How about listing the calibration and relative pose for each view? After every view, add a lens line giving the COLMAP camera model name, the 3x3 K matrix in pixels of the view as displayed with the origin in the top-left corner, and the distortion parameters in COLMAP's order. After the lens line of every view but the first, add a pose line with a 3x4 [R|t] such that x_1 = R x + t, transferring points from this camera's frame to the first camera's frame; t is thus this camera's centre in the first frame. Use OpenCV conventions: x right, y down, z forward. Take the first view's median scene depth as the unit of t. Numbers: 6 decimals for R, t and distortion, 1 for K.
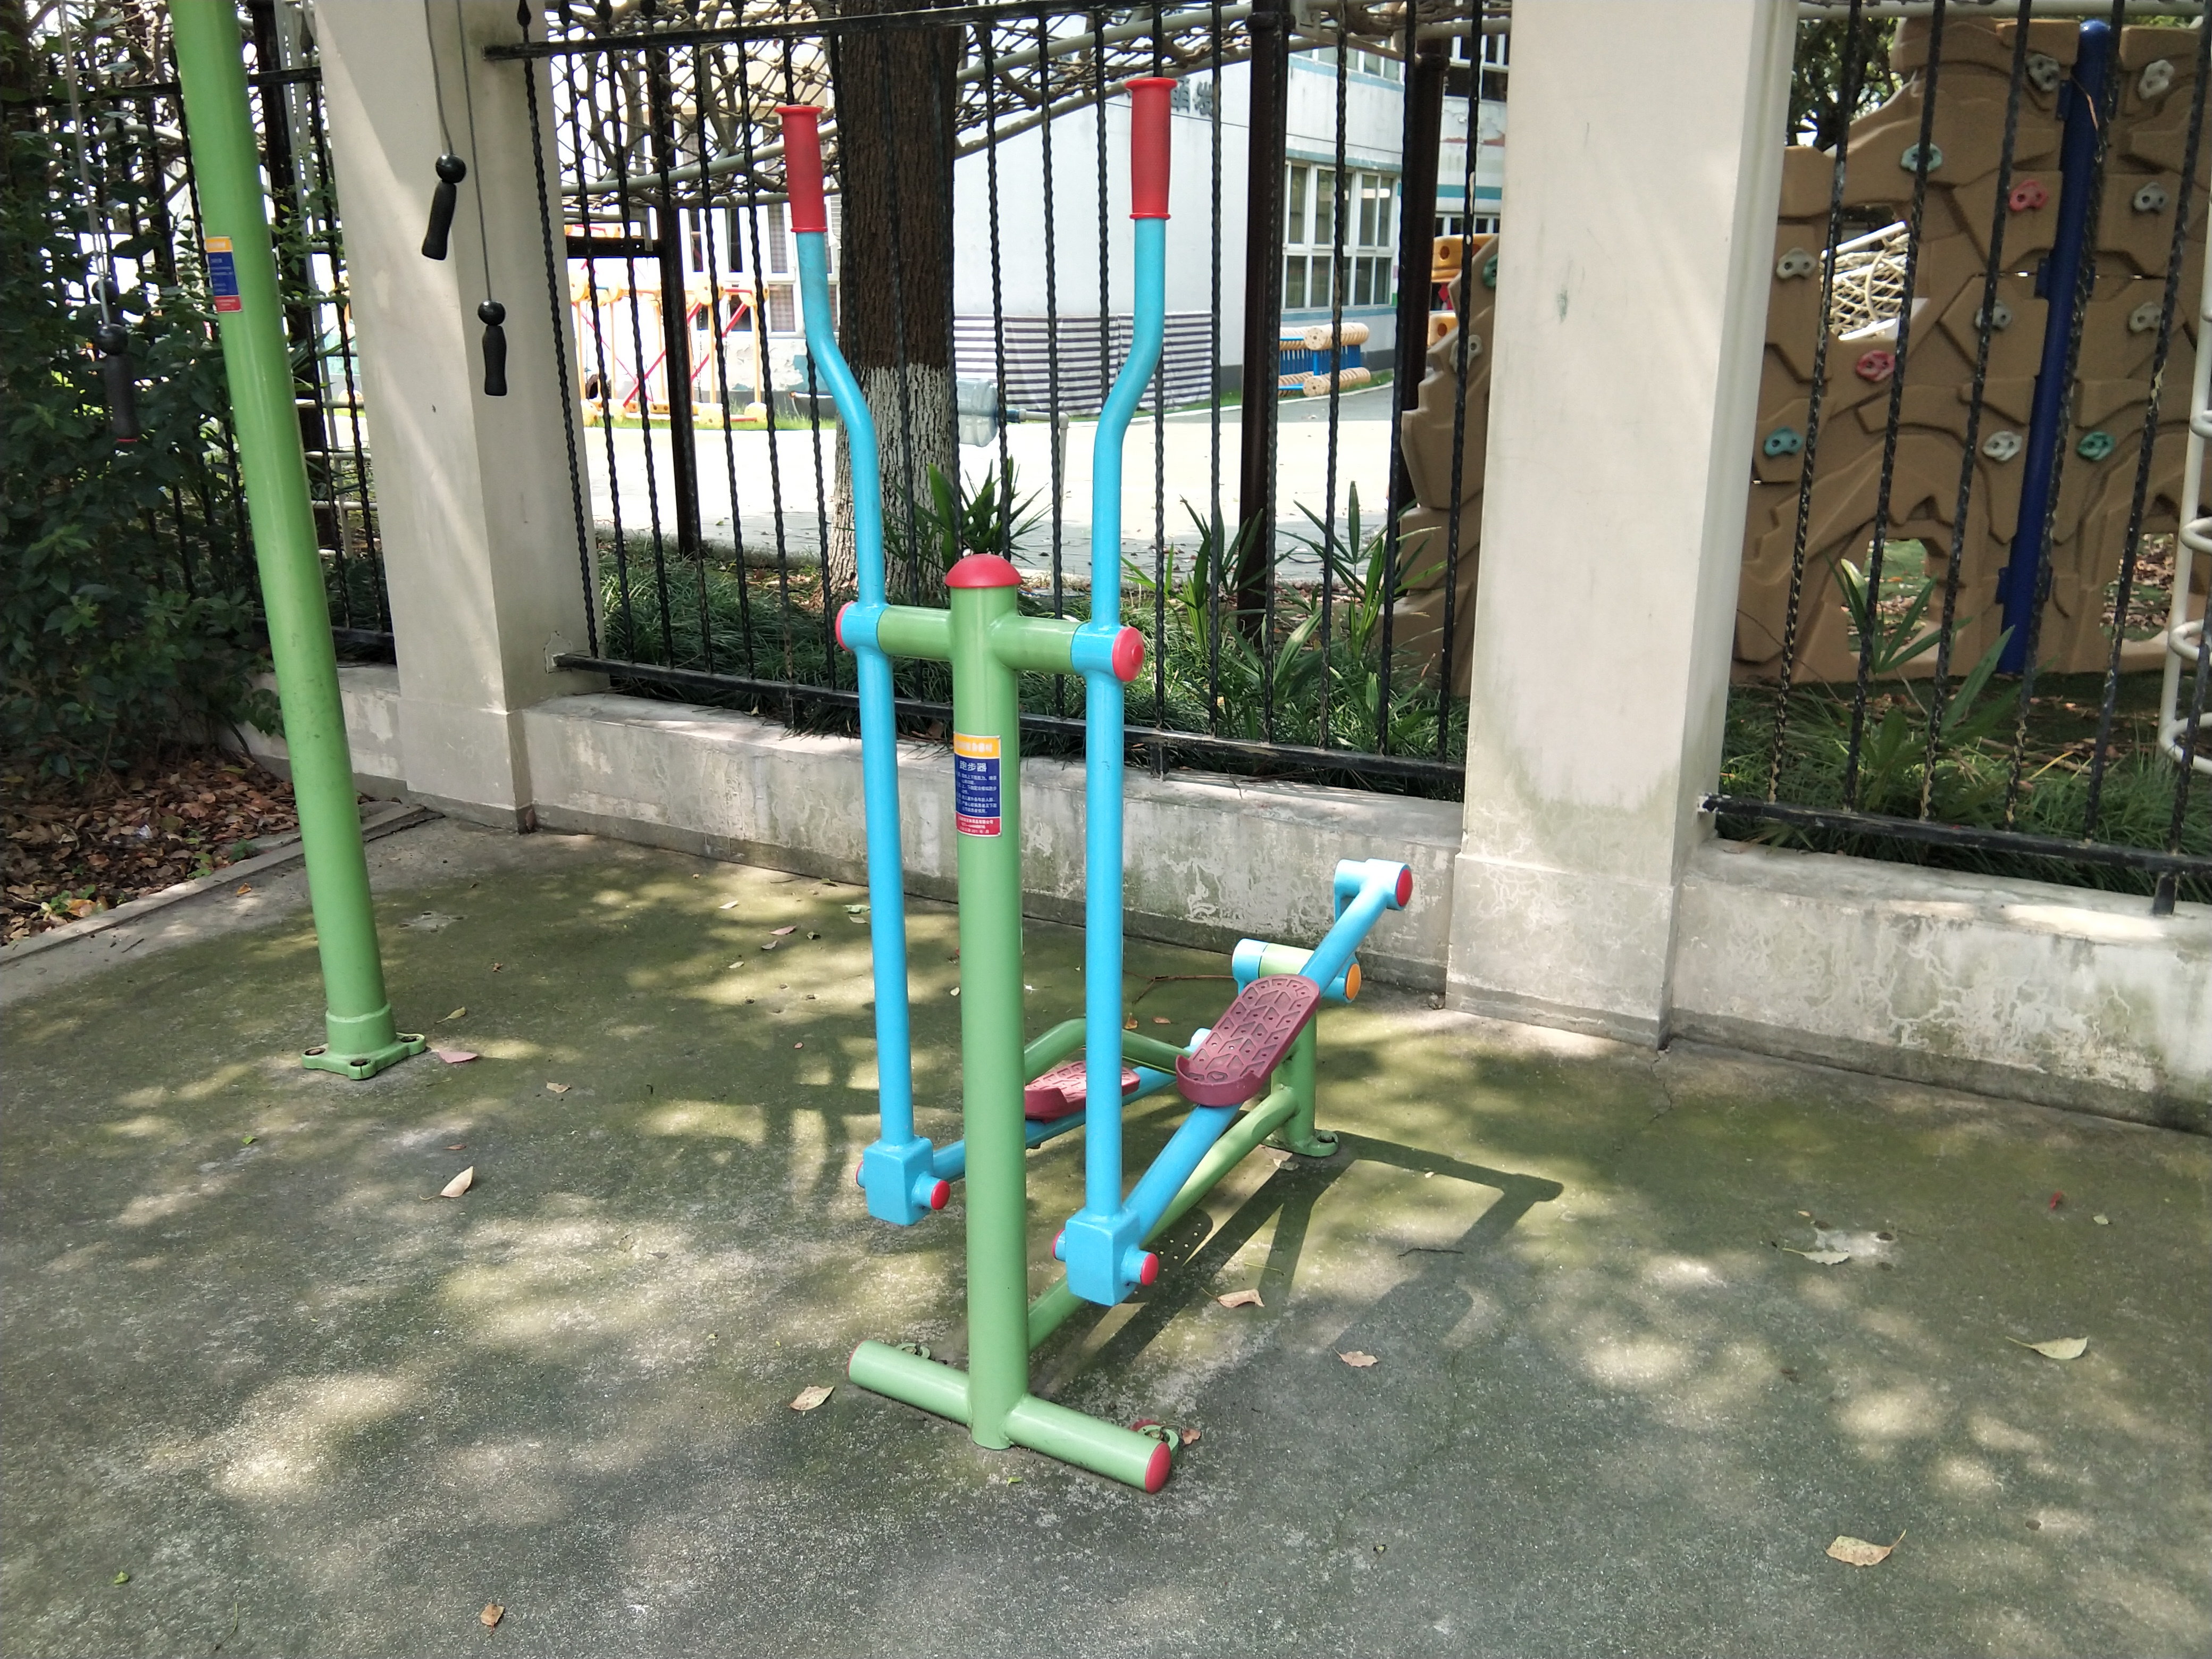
lens RADIAL K [[1787.4, 0, 1090.5], [0, 1787.4, 798.3], [0, 0, 1]] dist [0.099213, -0.149515]
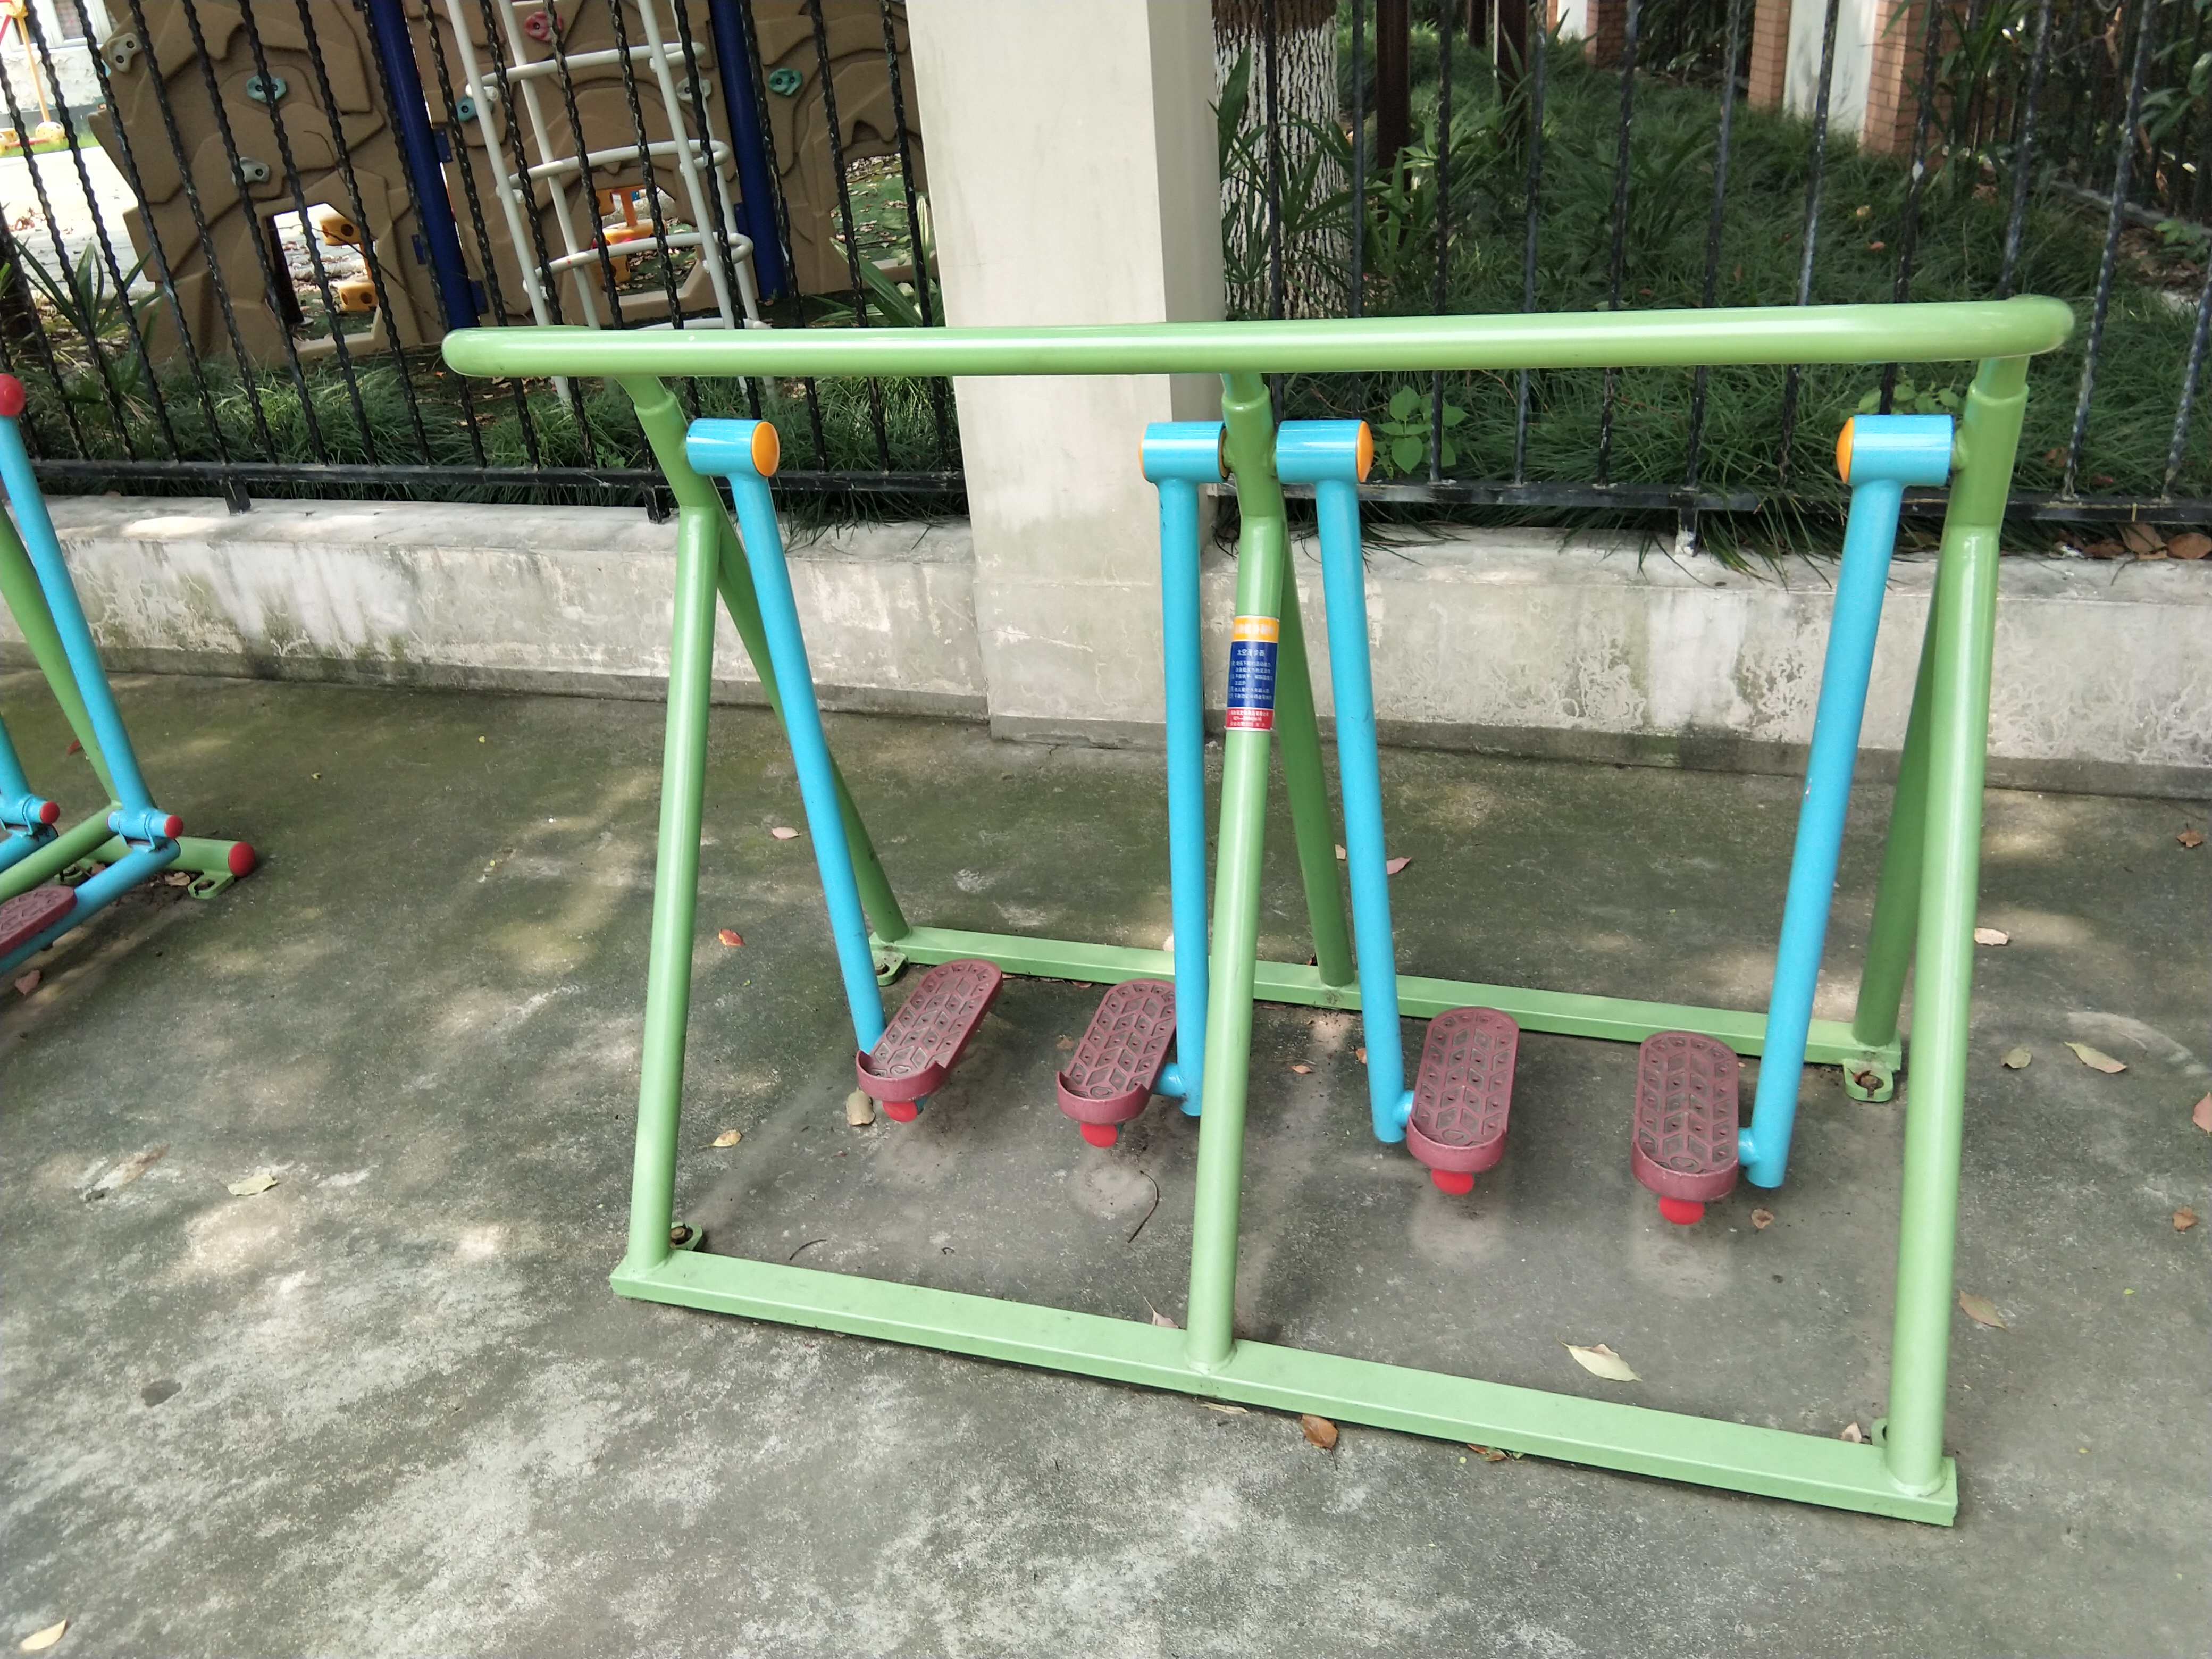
lens RADIAL K [[1787.4, 0, 1090.5], [0, 1787.4, 798.3], [0, 0, 1]] dist [0.099213, -0.149515]
pose [[0.973148, -0.167184, 0.158216, 0.597838], [0.136246, 0.972385, 0.189483, 0.062822], [-0.185526, -0.162839, 0.969053, -0.240556]]
